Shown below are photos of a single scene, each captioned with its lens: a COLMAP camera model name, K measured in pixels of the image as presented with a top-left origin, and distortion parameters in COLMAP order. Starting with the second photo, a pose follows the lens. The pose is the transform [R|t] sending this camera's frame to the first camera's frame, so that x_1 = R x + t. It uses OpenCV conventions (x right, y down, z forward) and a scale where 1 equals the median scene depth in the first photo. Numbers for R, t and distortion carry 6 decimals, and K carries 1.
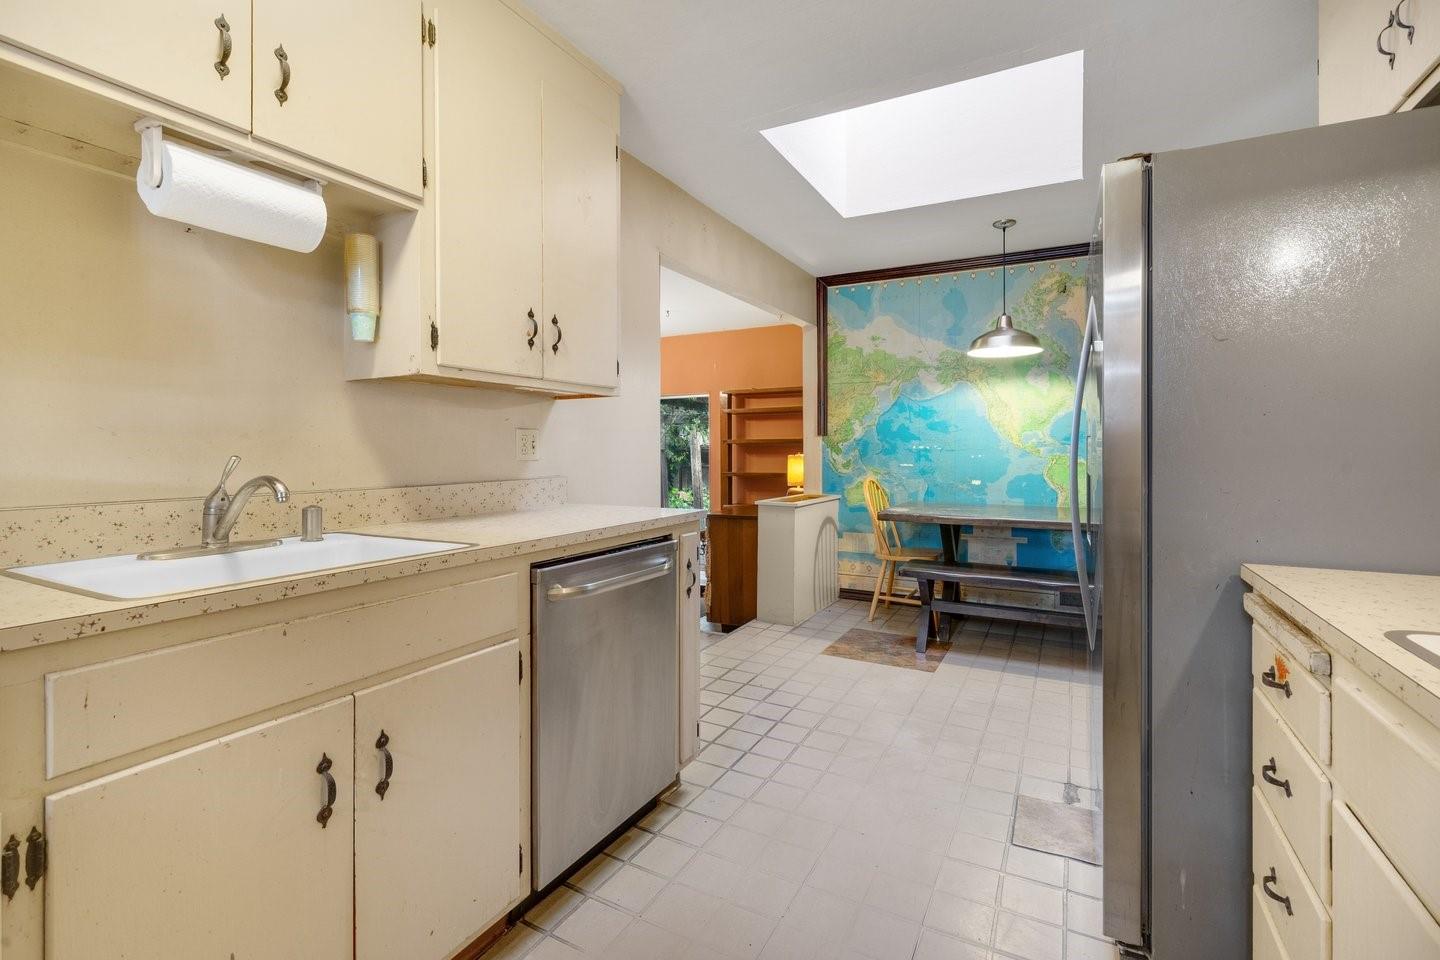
lens RADIAL K [[659.5, 0, 729.0], [0, 659.5, 453.6], [0, 0, 1]] dist [-0.003689, 0.001120]
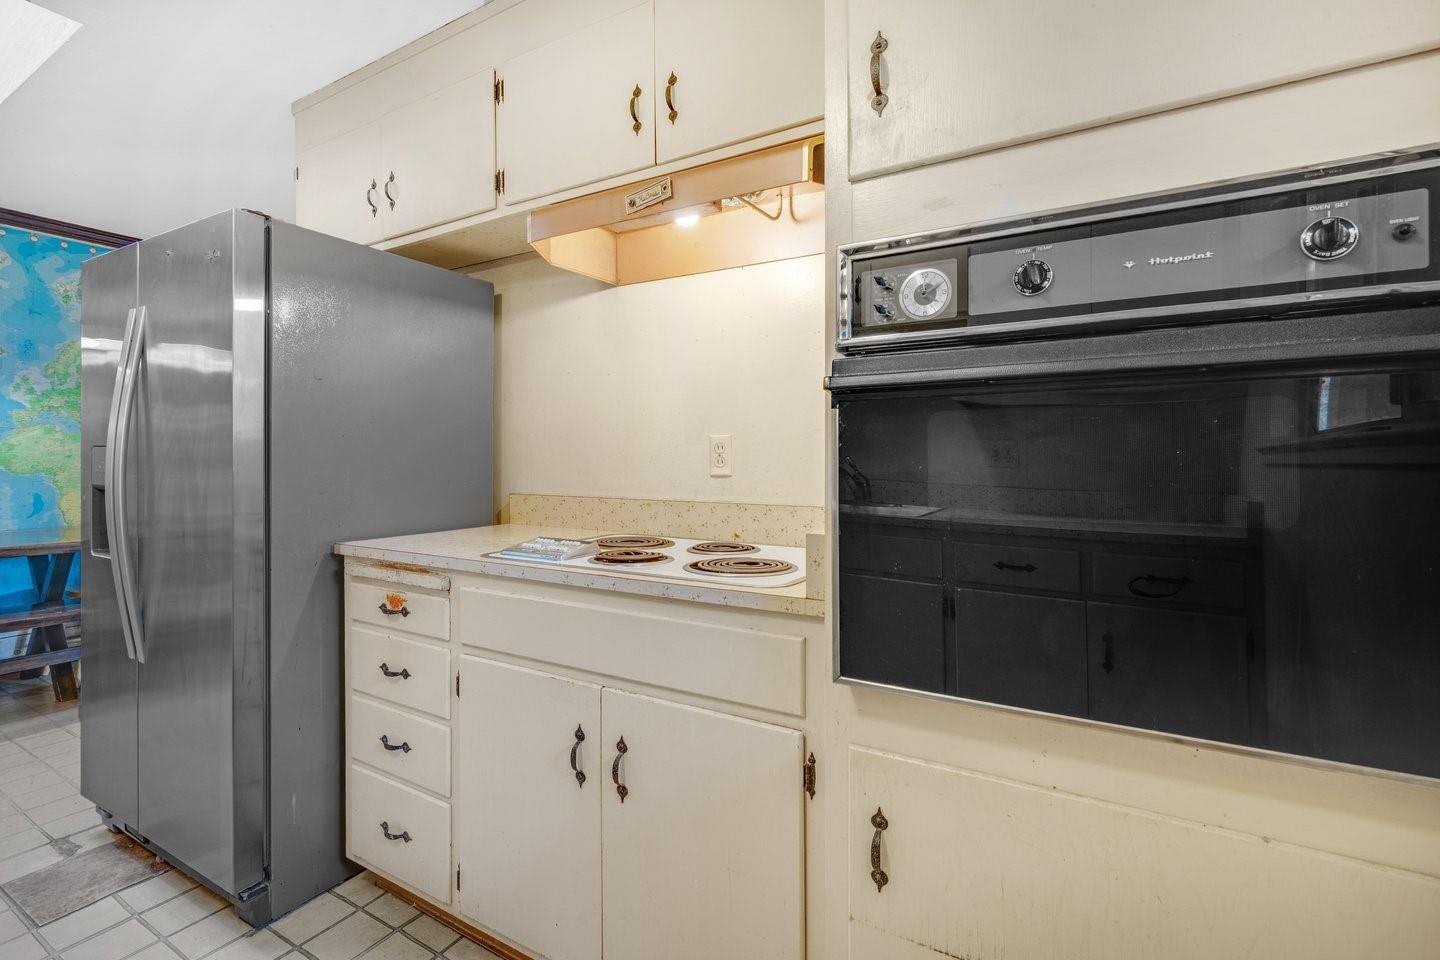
lens RADIAL K [[659.5, 0, 712.4], [0, 659.5, 459.6], [0, 0, 1]] dist [-0.003689, 0.001120]
pose [[0.043269, -0.002130, 0.999061, -0.175792], [0.004100, 0.999990, 0.001954, -0.002516], [-0.999055, 0.004012, 0.043277, 0.045486]]
